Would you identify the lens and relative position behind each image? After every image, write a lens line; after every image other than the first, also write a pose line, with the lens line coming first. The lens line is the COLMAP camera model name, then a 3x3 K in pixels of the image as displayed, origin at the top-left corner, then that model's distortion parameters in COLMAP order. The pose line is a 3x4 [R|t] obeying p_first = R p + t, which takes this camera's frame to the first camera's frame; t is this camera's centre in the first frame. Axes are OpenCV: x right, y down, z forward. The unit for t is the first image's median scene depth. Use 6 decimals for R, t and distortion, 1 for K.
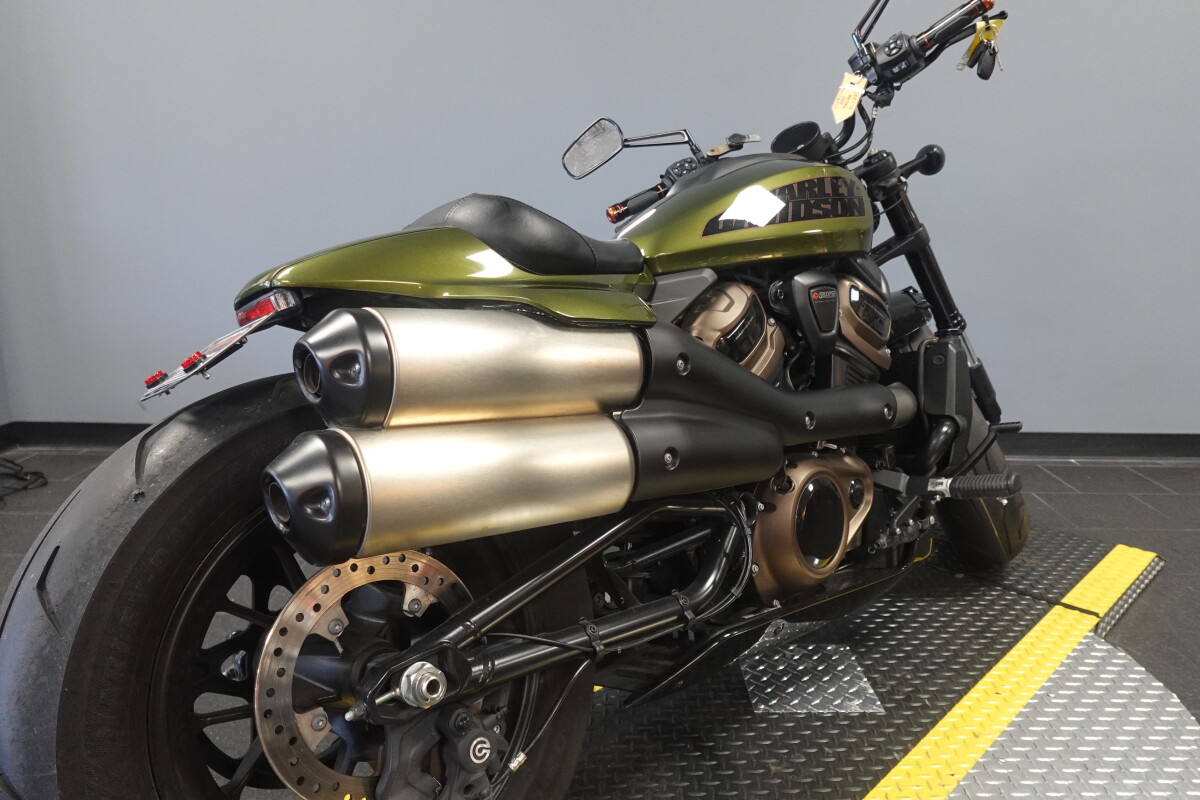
lens RADIAL K [[860.5, 0, 602.1], [0, 860.5, 380.9], [0, 0, 1]] dist [0.001516, -0.000631]
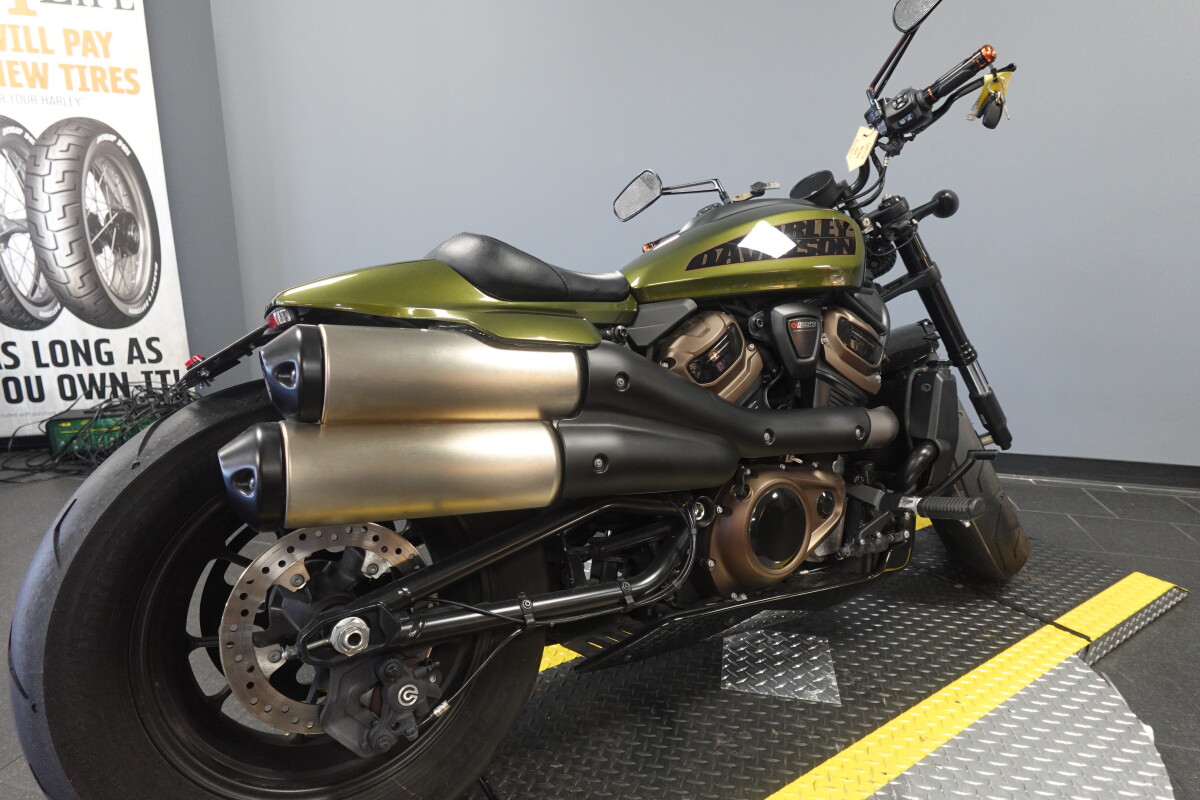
lens RADIAL K [[689.0, 0, 599.0], [0, 689.0, 384.8], [0, 0, 1]] dist [-0.000108, -0.000756]
pose [[0.977052, 0.048593, -0.207386, 0.181874], [-0.048538, 0.998807, 0.005356, -0.013623], [0.207399, 0.004833, 0.978245, 0.068530]]
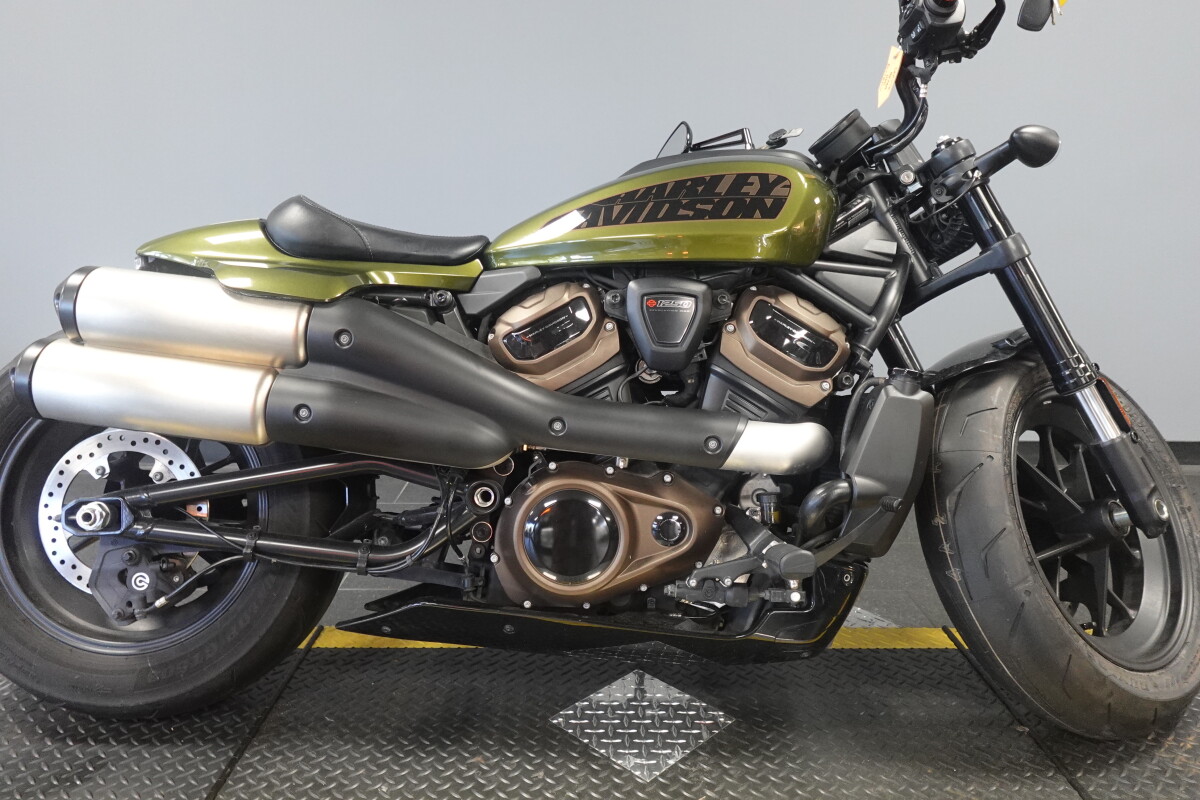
lens RADIAL K [[860.5, 0, 602.1], [0, 860.5, 380.9], [0, 0, 1]] dist [0.001516, -0.000631]
pose [[0.694933, 0.134817, -0.706323, 0.832317], [-0.149095, 0.987936, 0.041878, -0.045974], [0.703448, 0.076207, 0.706649, 0.308041]]
